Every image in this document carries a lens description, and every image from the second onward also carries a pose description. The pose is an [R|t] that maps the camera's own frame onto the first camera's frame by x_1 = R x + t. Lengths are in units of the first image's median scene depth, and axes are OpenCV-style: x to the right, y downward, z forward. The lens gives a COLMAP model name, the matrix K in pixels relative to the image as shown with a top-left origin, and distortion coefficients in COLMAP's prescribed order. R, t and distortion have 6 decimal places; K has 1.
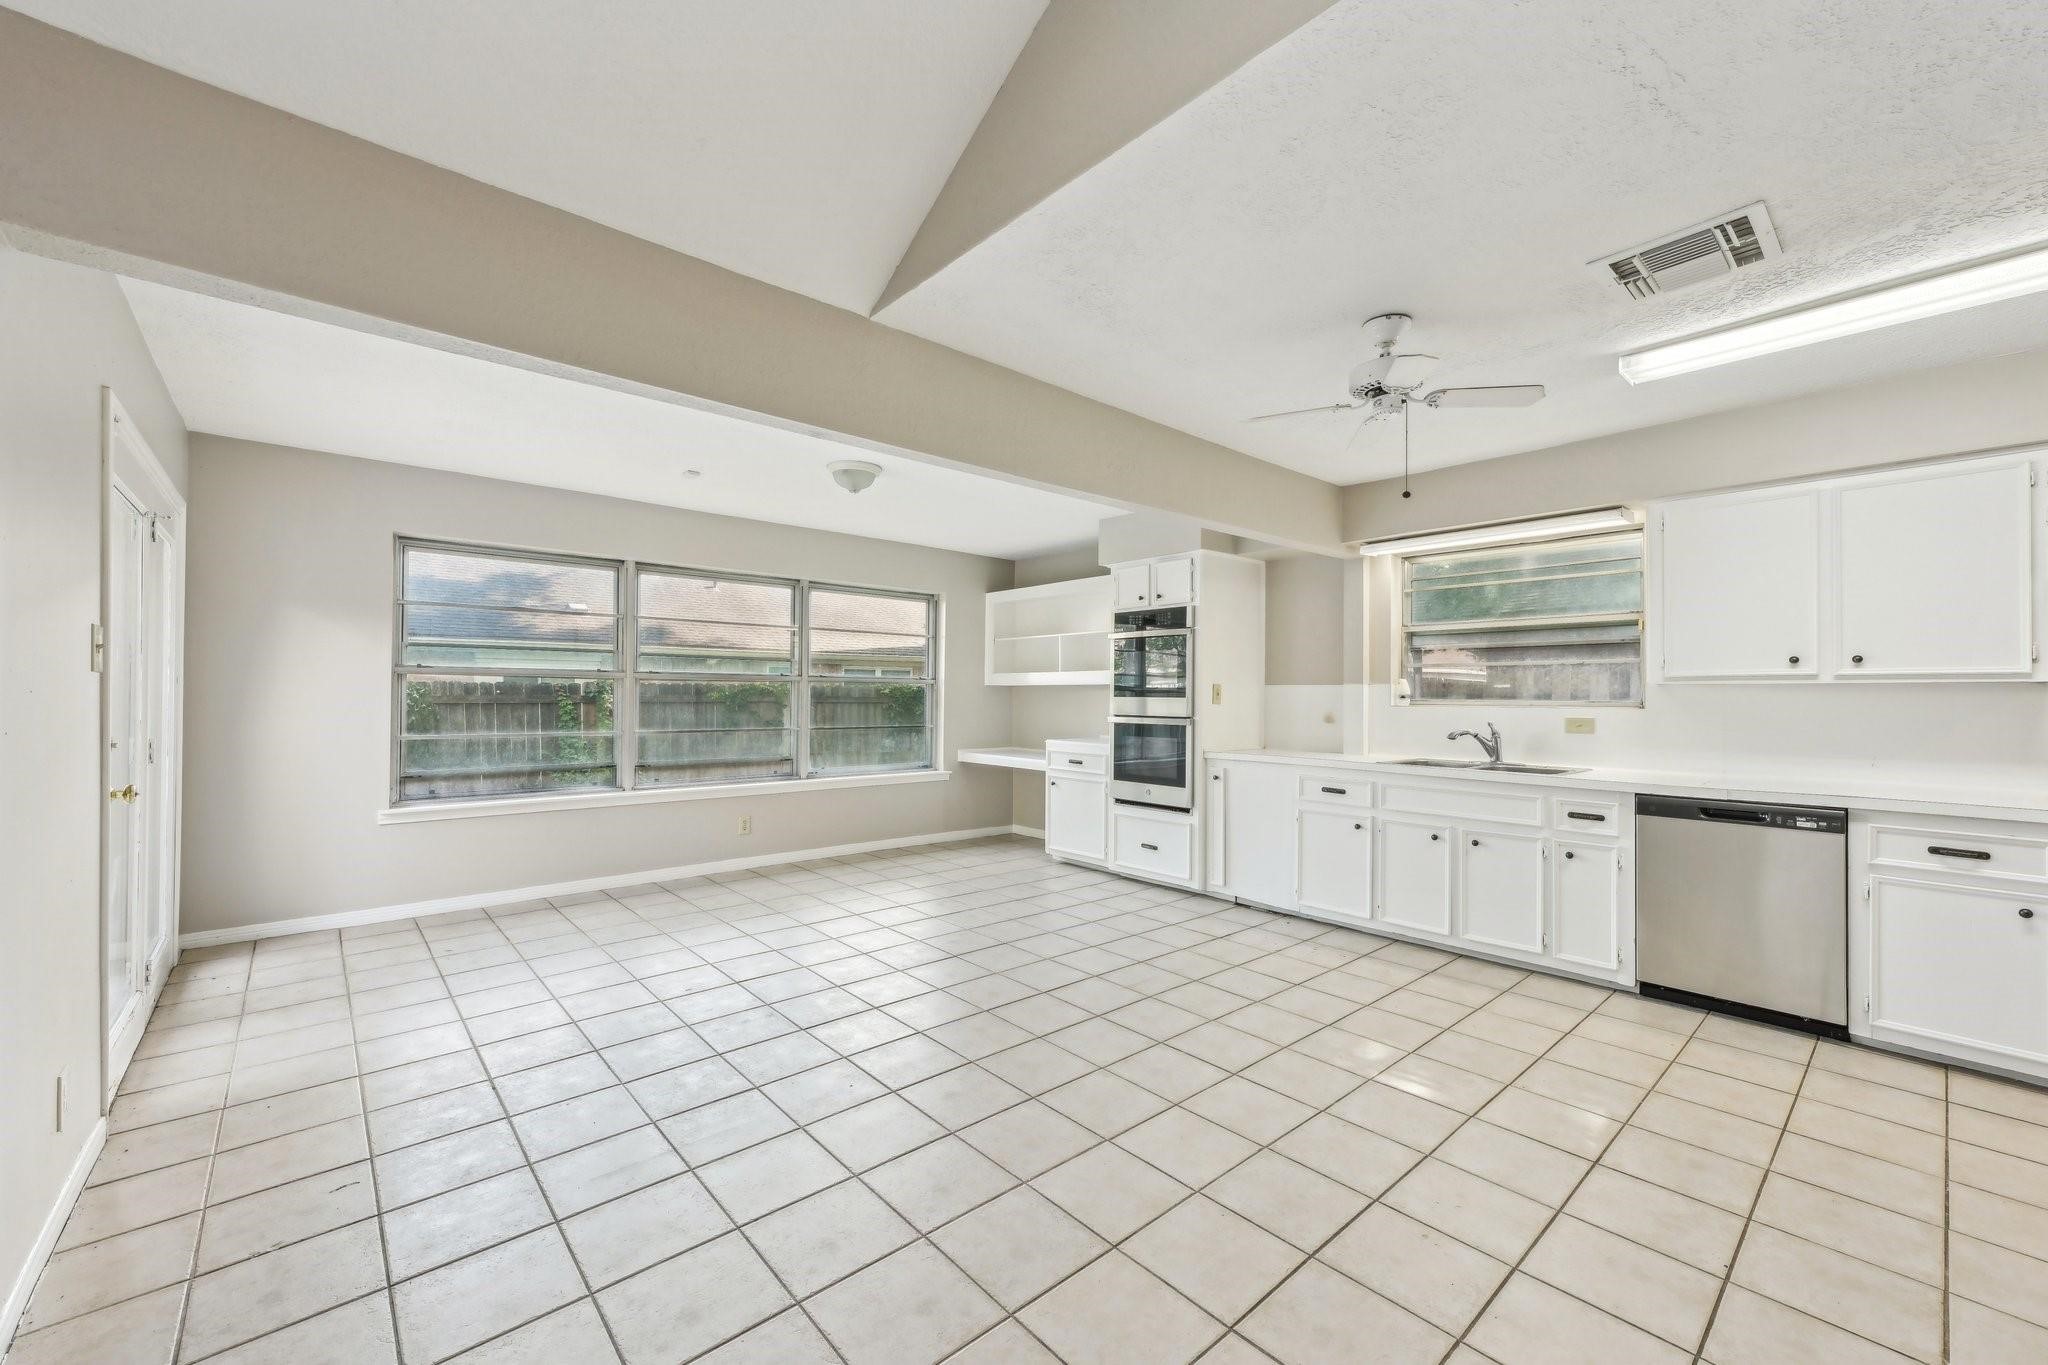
lens RADIAL K [[823.6, 0, 1030.7], [0, 823.6, 682.7], [0, 0, 1]] dist [-0.000831, 0.000176]
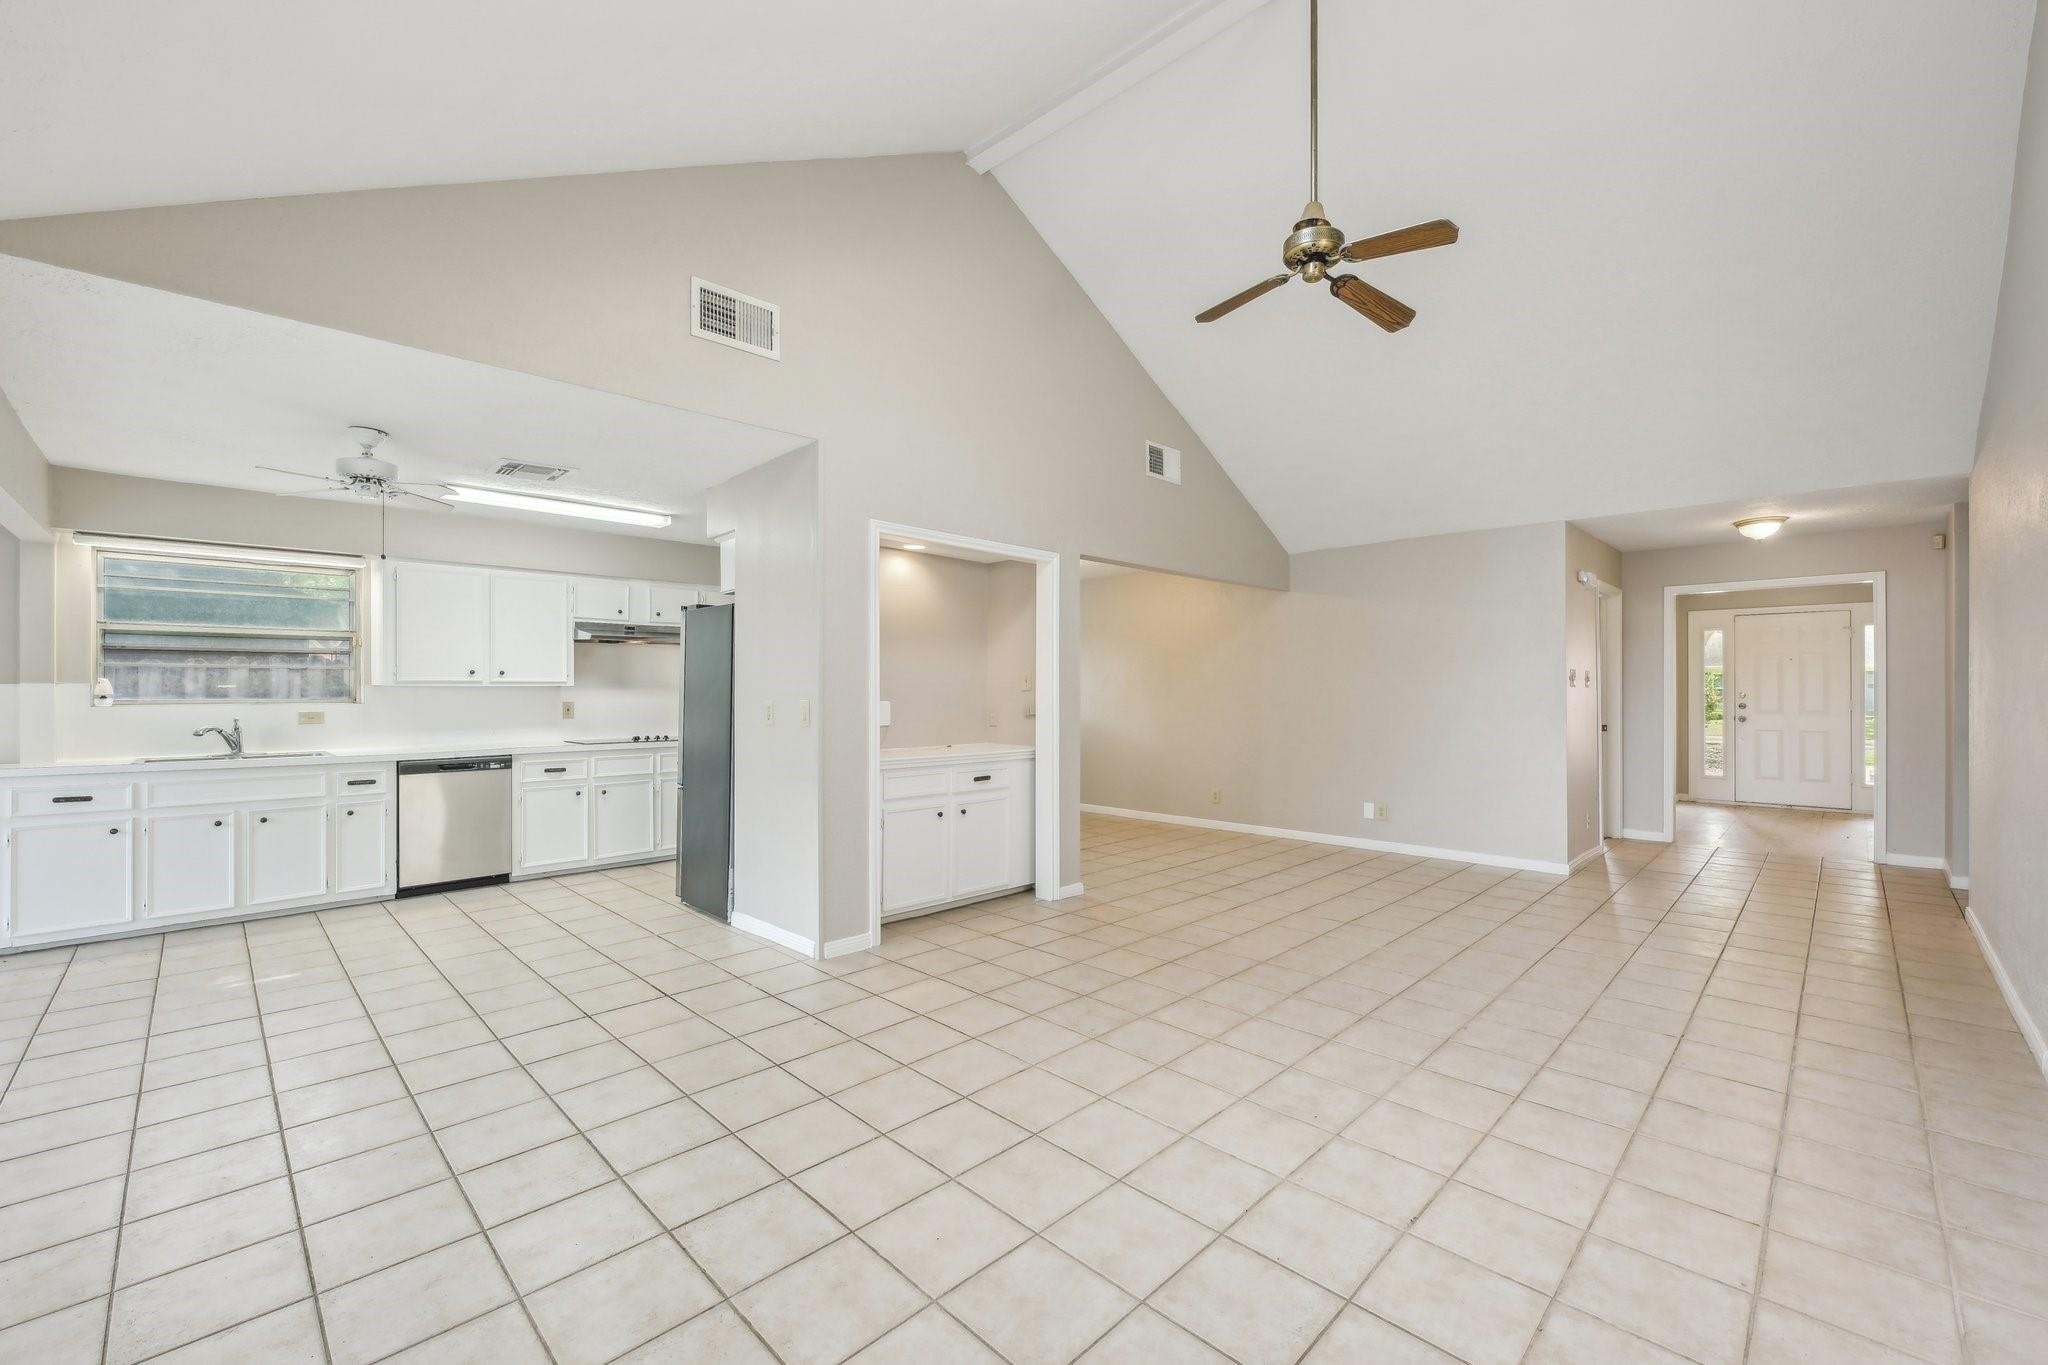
lens RADIAL K [[823.6, 0, 999.9], [0, 823.6, 709.3], [0, 0, 1]] dist [-0.000831, 0.000176]
pose [[-0.049633, -0.028233, 0.998368, -0.514232], [-0.012319, 0.999542, 0.027654, -0.007672], [-0.998692, -0.010927, -0.049958, 0.001259]]
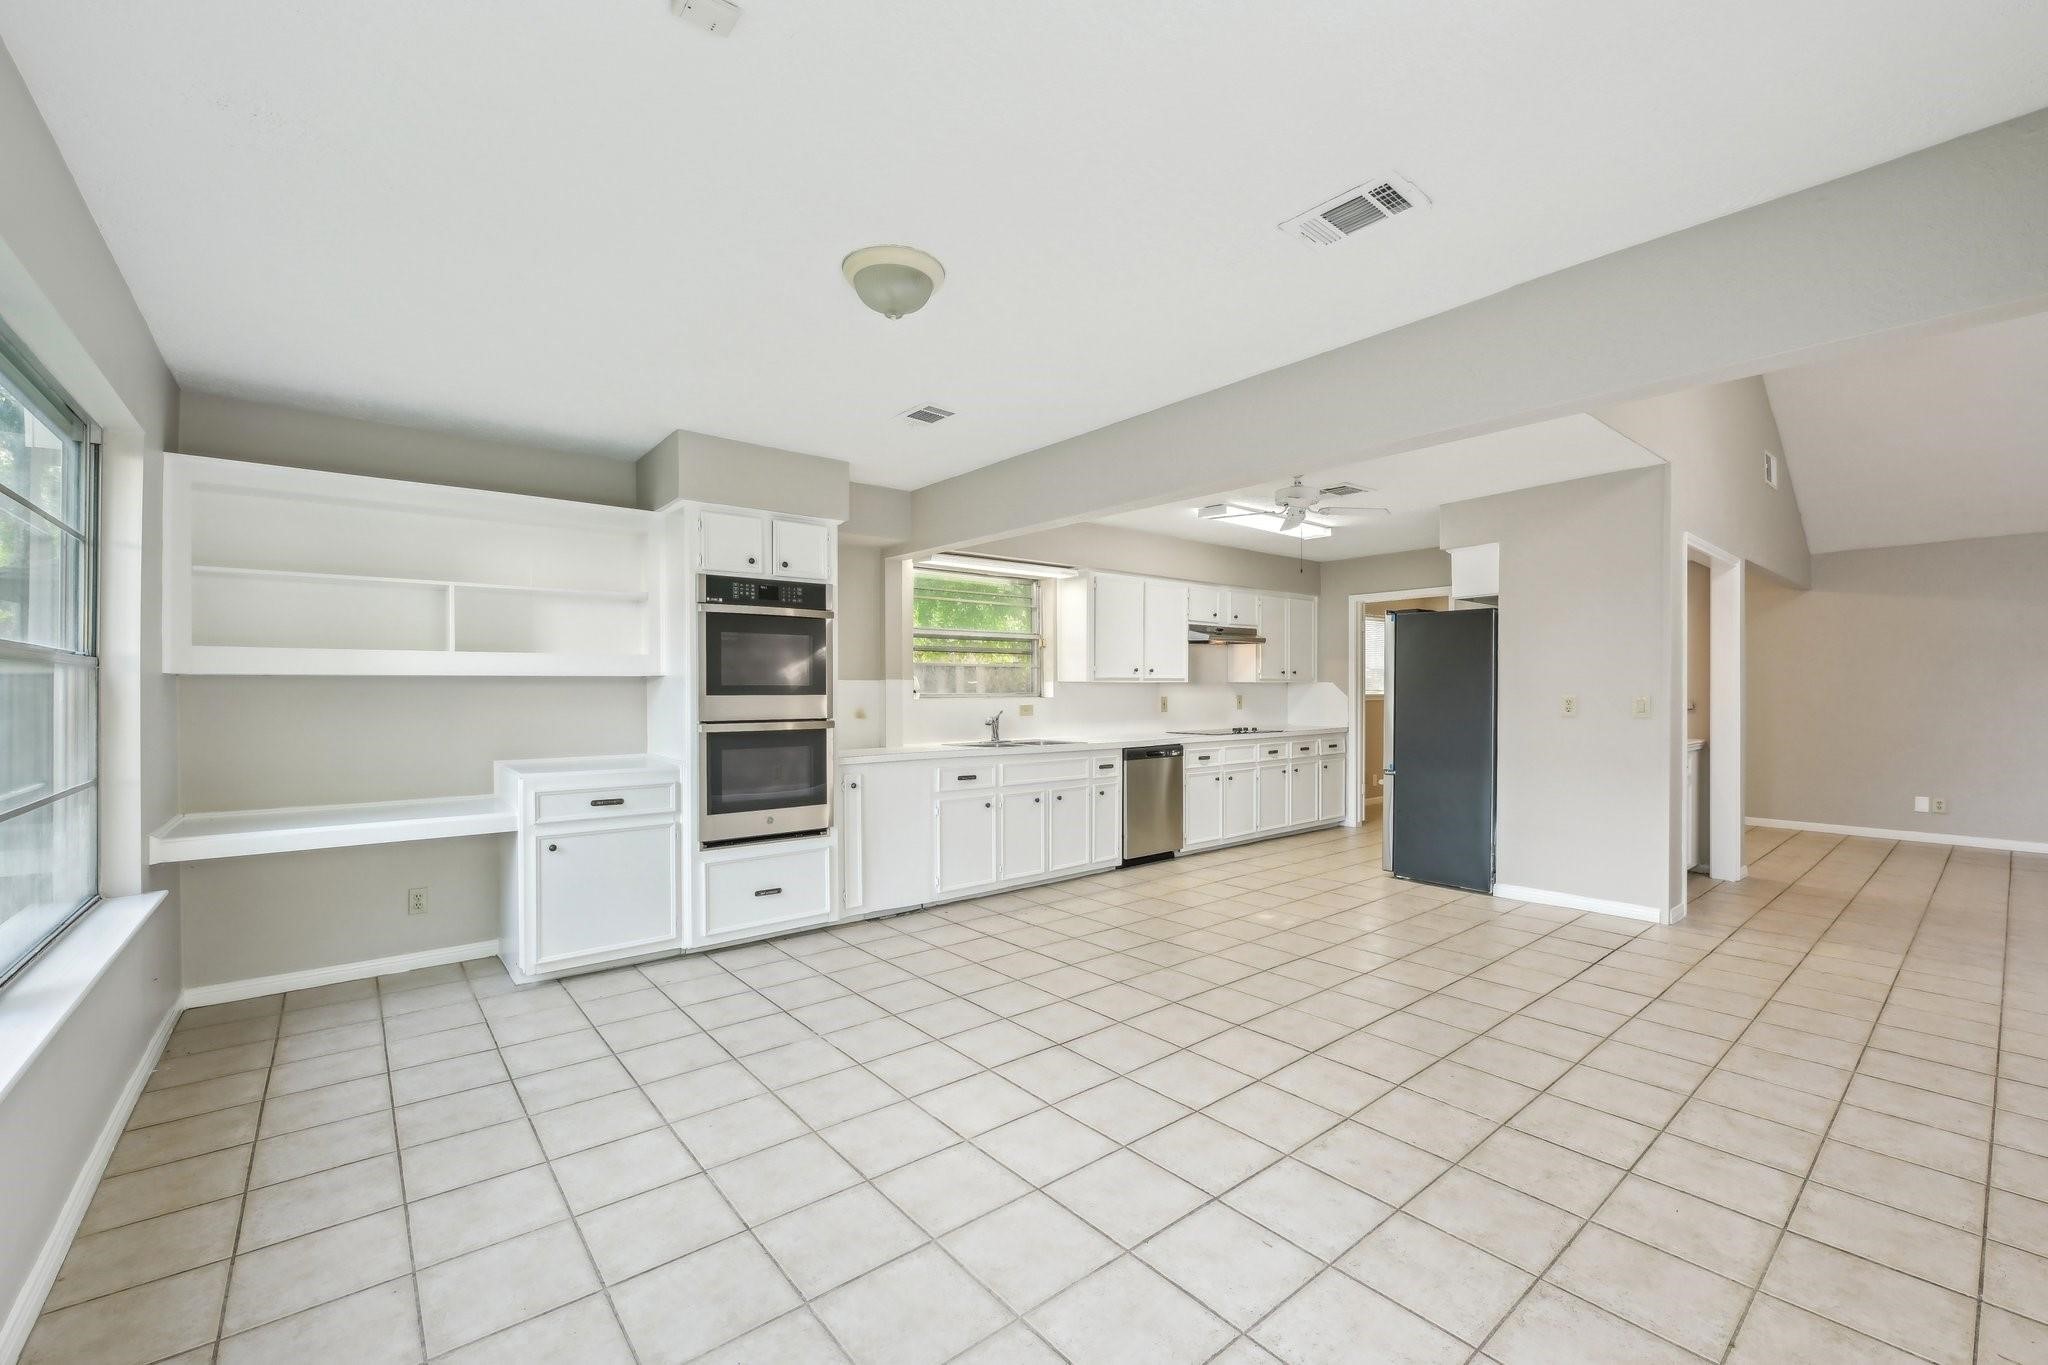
lens RADIAL K [[823.6, 0, 1024.9], [0, 823.6, 676.2], [0, 0, 1]] dist [-0.000831, 0.000176]
pose [[0.032648, 0.011460, 0.999401, -0.618573], [-0.011003, 0.999878, -0.011106, 0.006372], [-0.999406, -0.010634, 0.032771, 0.755148]]
